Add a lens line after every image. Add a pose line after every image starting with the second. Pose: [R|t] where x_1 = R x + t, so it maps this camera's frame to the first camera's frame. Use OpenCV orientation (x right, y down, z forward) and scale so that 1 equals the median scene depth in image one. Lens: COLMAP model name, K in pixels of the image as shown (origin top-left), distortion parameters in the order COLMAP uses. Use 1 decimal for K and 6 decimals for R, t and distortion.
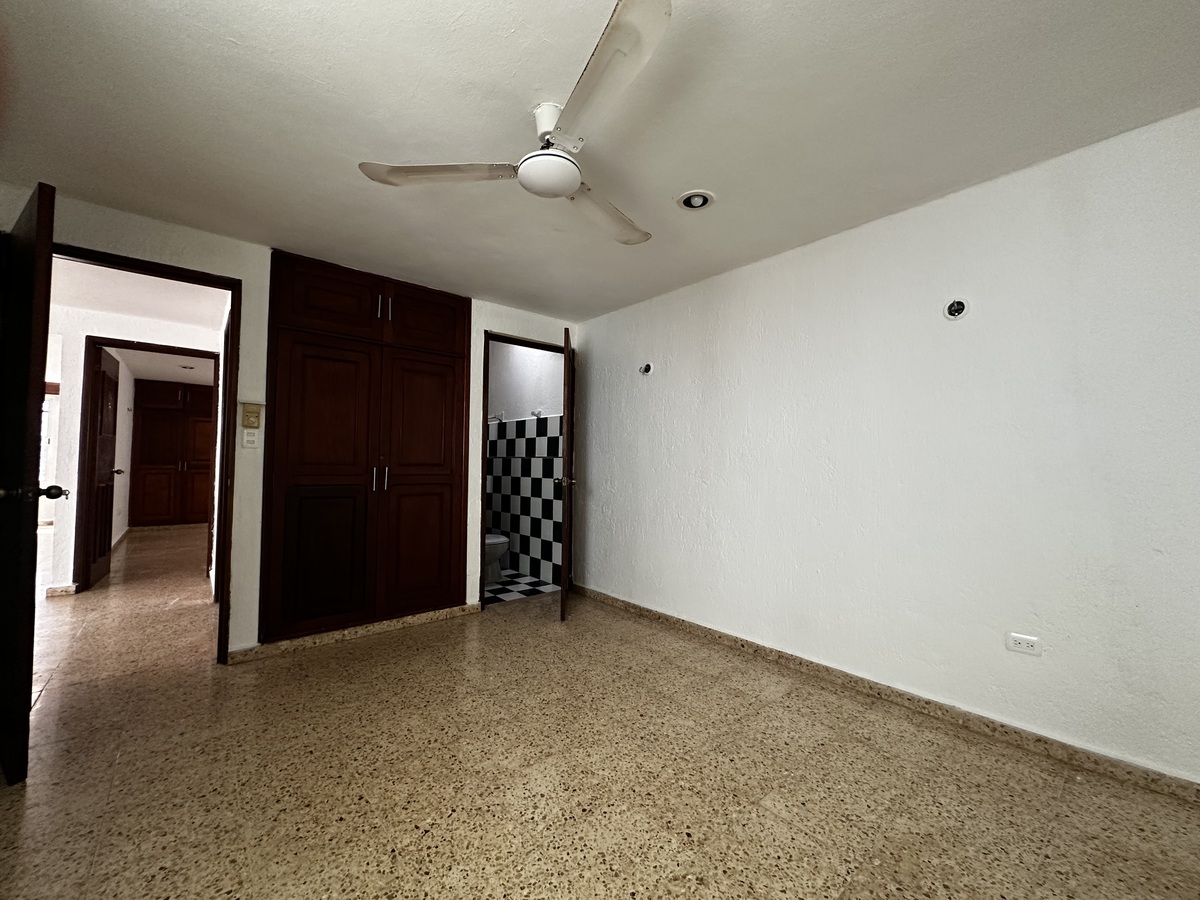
lens RADIAL K [[480.3, 0, 600.6], [0, 480.3, 443.1], [0, 0, 1]] dist [-0.001168, 0.000021]
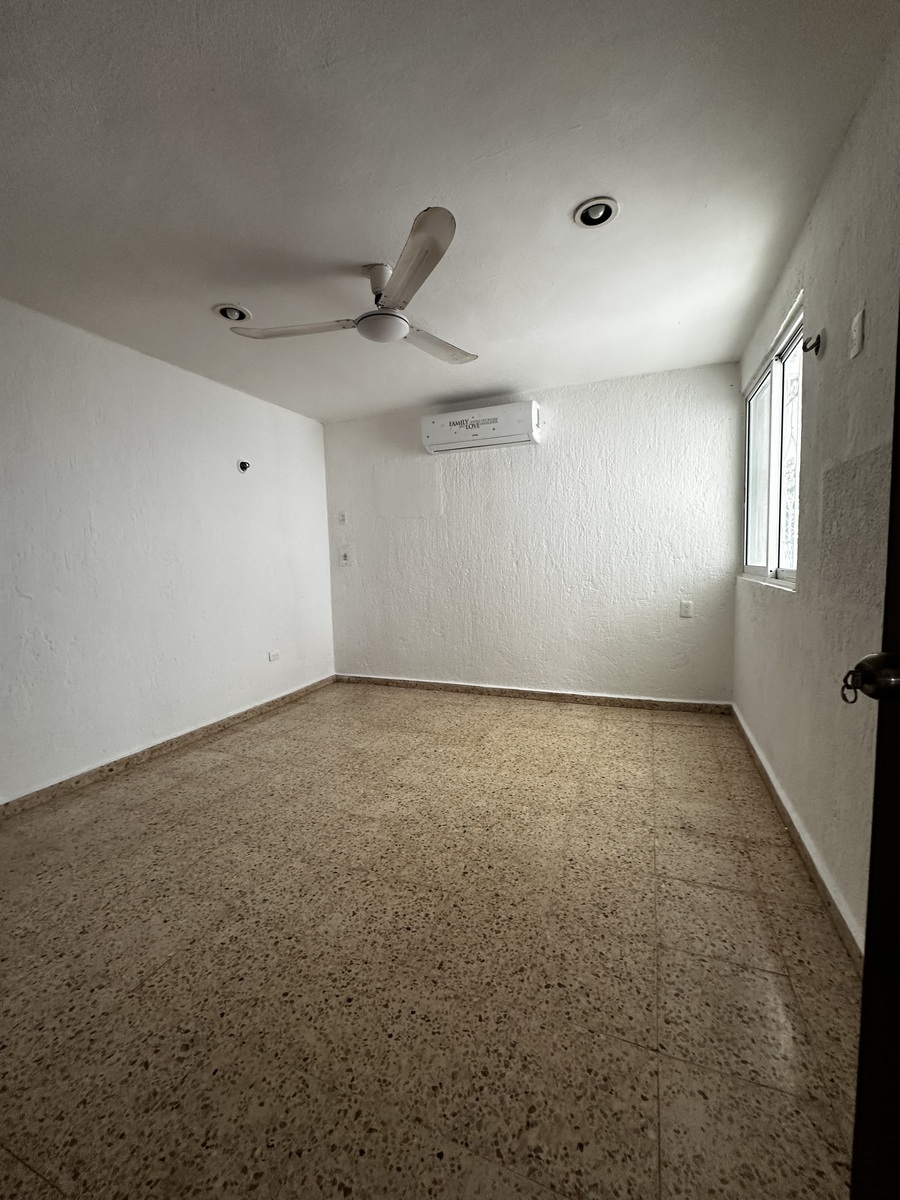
lens RADIAL K [[480.3, 0, 451.0], [0, 480.3, 602.6], [0, 0, 1]] dist [-0.001168, 0.000021]
pose [[-0.449012, -0.082635, 0.889696, -1.141117], [-0.017514, 0.996337, 0.083701, 0.030494], [-0.893354, 0.022001, -0.448815, 1.222849]]
